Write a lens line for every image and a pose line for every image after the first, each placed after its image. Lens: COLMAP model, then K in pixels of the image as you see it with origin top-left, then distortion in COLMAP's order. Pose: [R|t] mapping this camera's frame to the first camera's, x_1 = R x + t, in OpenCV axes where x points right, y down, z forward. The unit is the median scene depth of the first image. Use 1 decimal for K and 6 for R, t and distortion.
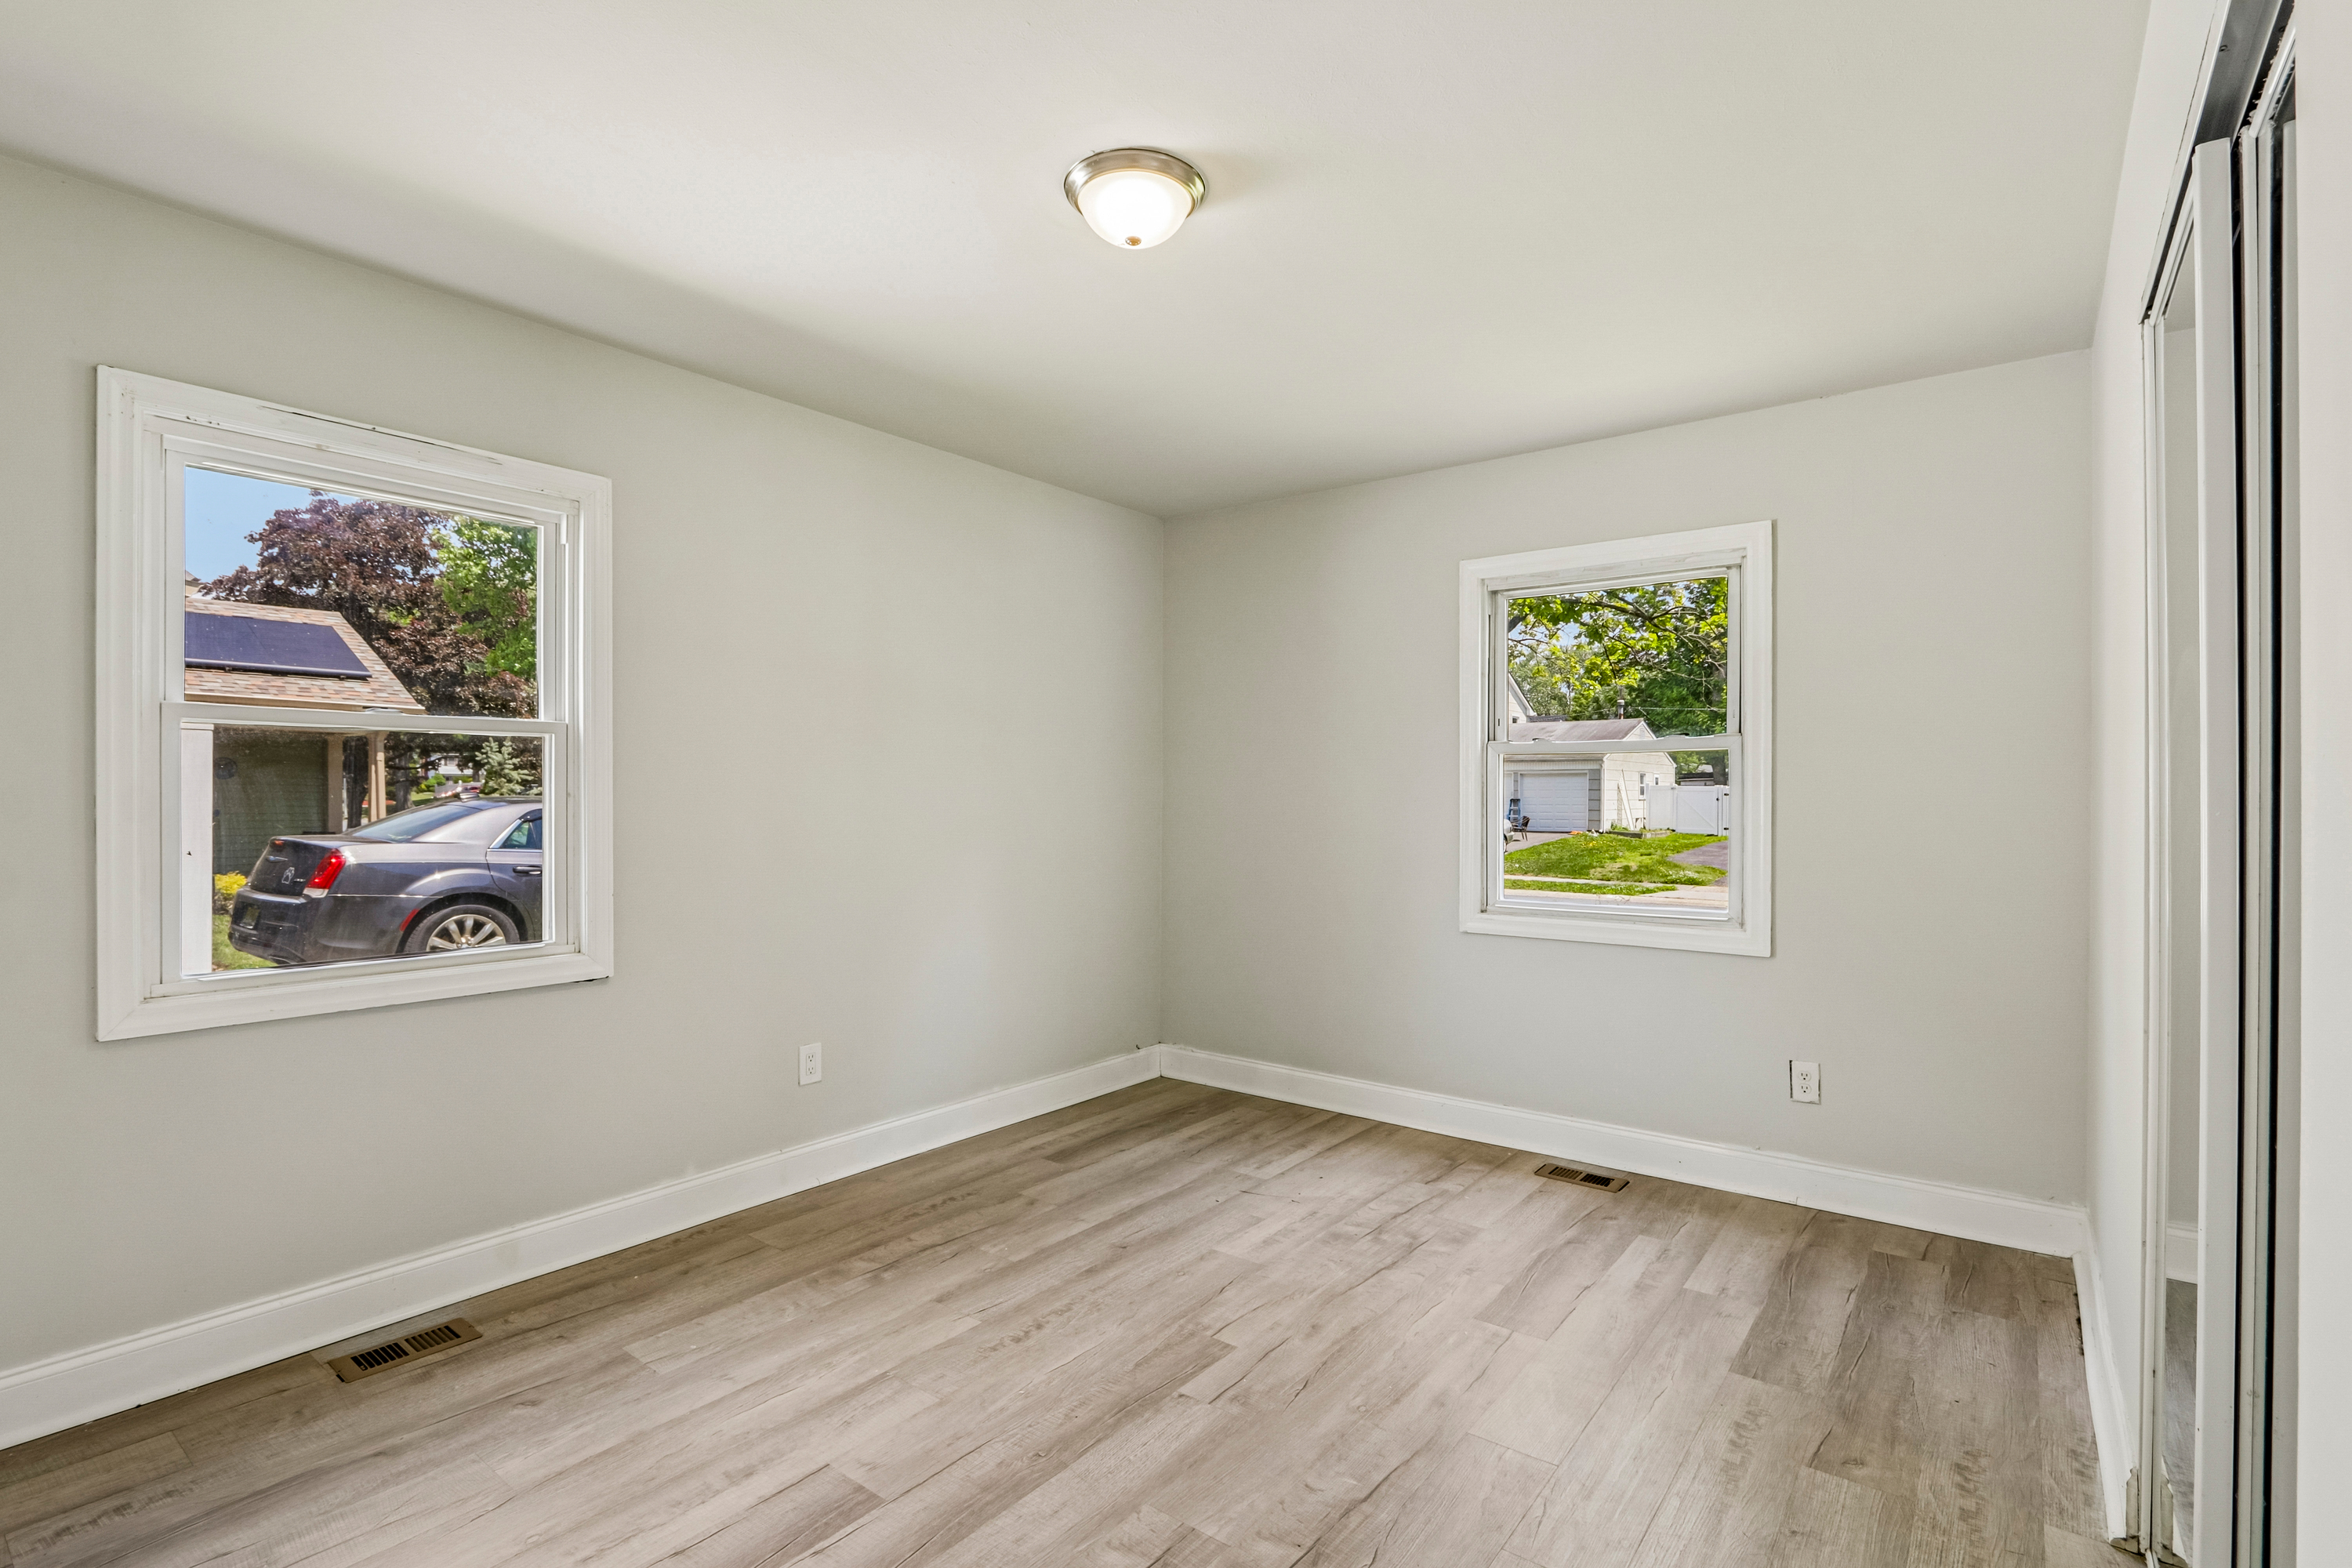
lens RADIAL K [[1083.4, 0, 1189.8], [0, 1083.4, 790.7], [0, 0, 1]] dist [-0.013111, -0.000170]
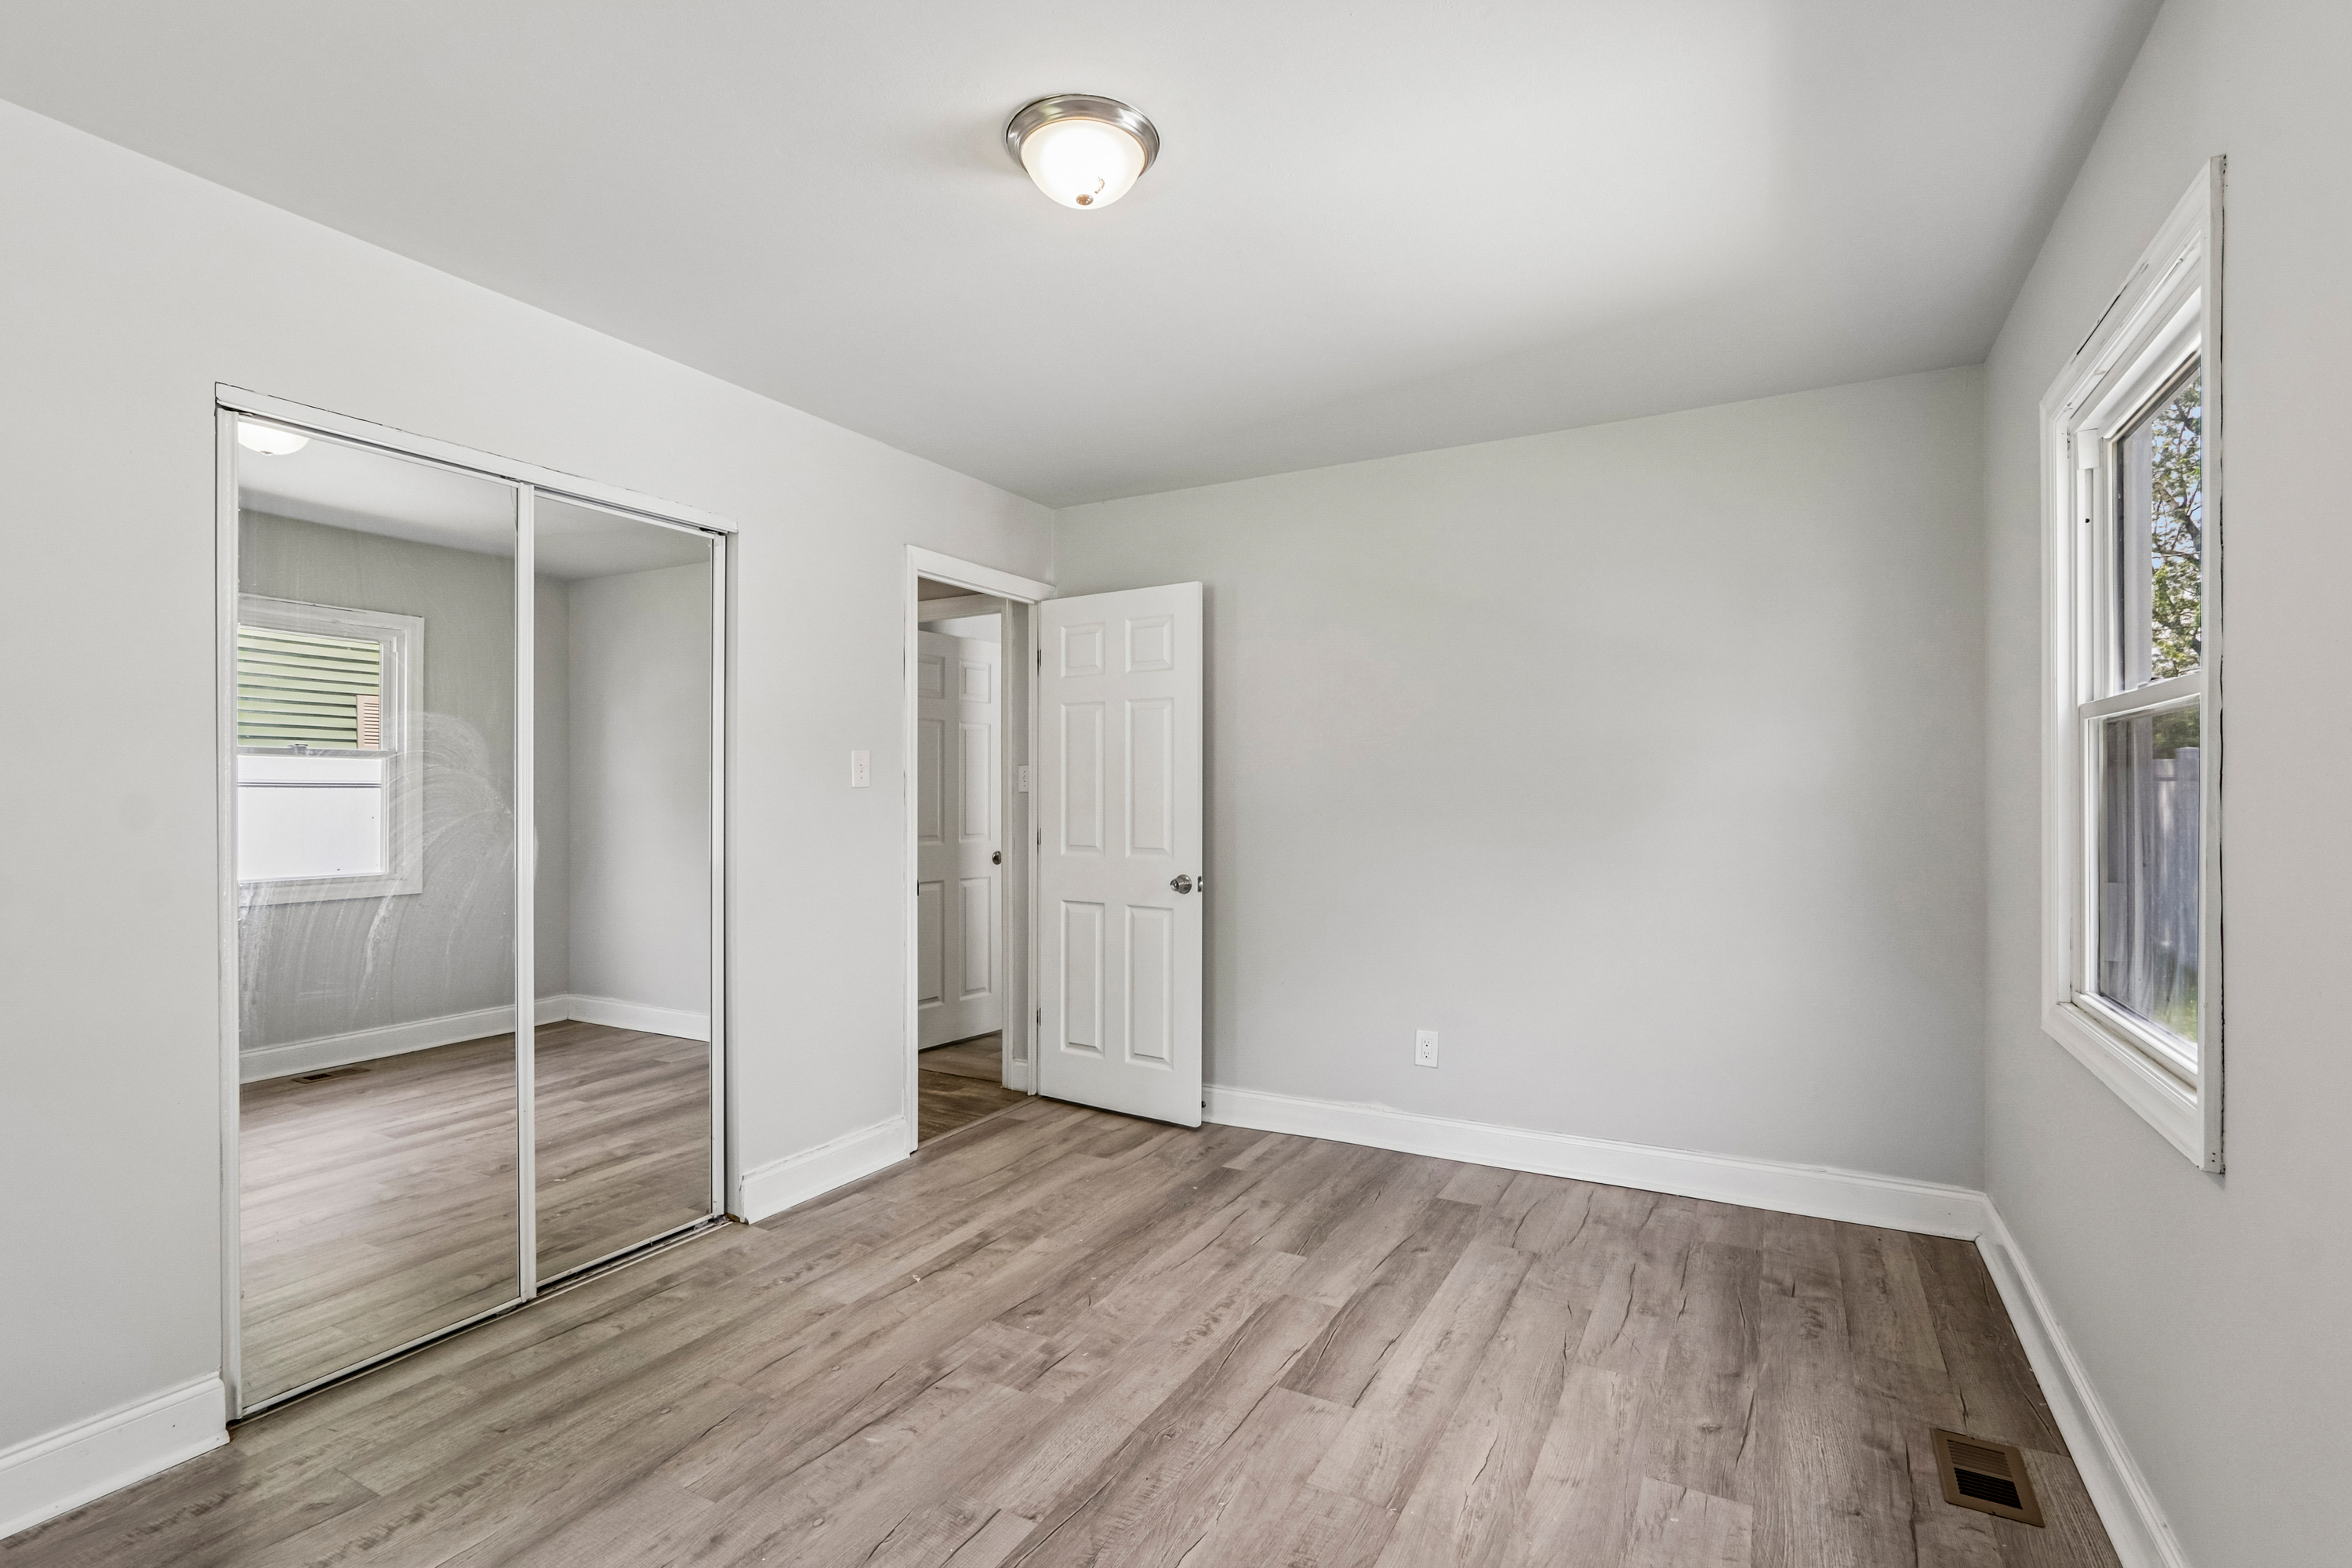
lens RADIAL K [[1083.4, 0, 1189.8], [0, 1083.4, 790.7], [0, 0, 1]] dist [-0.013111, -0.000170]
pose [[-0.988766, -0.000175, -0.149473, -0.003493], [0.000583, 0.999987, -0.005024, -0.002220], [0.149472, -0.005054, -0.988753, 1.961185]]
